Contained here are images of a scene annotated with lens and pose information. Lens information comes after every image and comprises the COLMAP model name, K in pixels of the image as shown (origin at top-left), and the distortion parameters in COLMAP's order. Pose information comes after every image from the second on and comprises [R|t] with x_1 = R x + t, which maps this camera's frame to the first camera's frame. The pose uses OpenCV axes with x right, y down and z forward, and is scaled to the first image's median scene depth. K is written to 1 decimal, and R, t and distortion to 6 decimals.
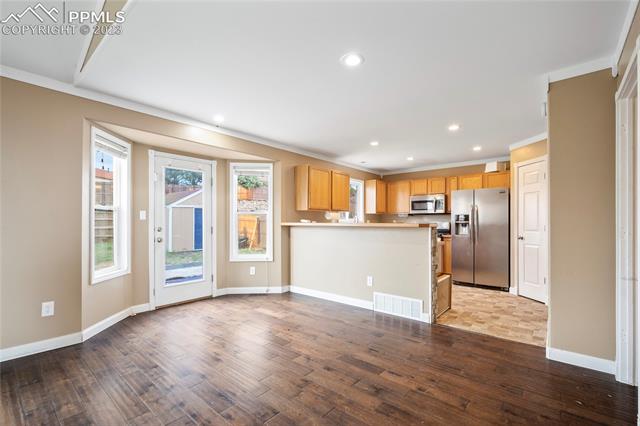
lens RADIAL K [[291.5, 0, 316.3], [0, 291.5, 218.8], [0, 0, 1]] dist [0.030406, 0.000548]
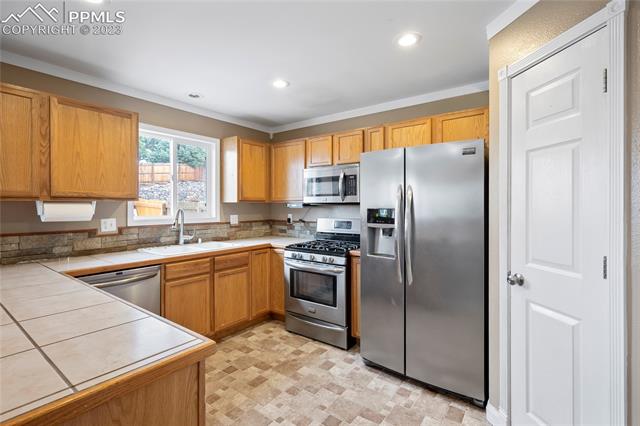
lens RADIAL K [[291.5, 0, 323.0], [0, 291.5, 207.8], [0, 0, 1]] dist [0.030406, 0.000548]
pose [[0.997004, -0.005512, 0.077154, 0.320353], [0.003594, 0.999682, 0.024976, -0.022108], [-0.077267, -0.024623, 0.996706, 0.493141]]
